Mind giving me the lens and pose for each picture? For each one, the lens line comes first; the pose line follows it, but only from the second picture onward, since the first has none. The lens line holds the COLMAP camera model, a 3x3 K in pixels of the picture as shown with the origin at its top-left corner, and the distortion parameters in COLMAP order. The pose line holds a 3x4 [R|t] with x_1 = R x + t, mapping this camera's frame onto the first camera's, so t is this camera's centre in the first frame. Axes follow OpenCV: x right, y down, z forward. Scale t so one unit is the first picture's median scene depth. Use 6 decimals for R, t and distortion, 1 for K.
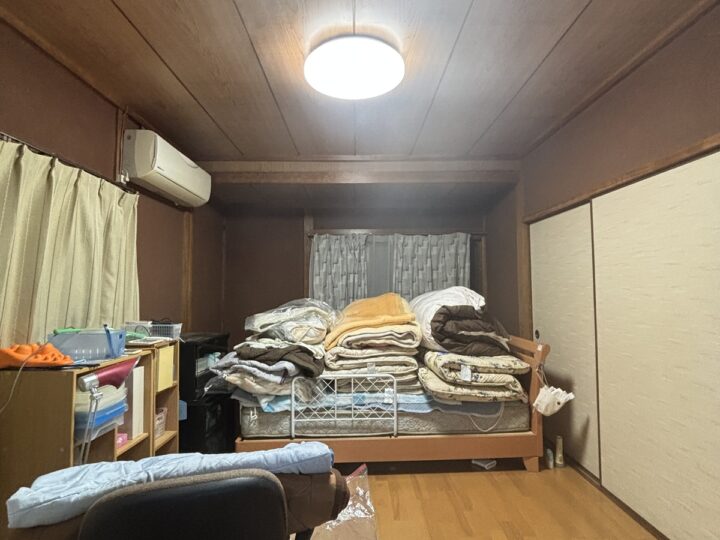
lens RADIAL K [[386.5, 0, 360.0], [0, 386.5, 270.0], [0, 0, 1]] dist [0.000296, 0.000196]
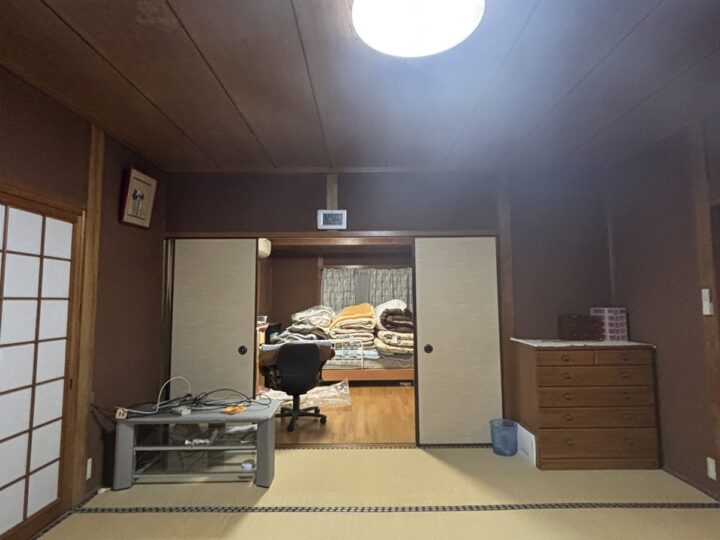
lens RADIAL K [[386.5, 0, 360.0], [0, 386.5, 270.0], [0, 0, 1]] dist [0.000296, 0.000196]
pose [[0.999875, -0.000534, -0.015814, 0.107484], [0.000041, 0.999515, -0.031139, -0.053064], [0.015823, 0.031135, 0.999390, -1.116625]]
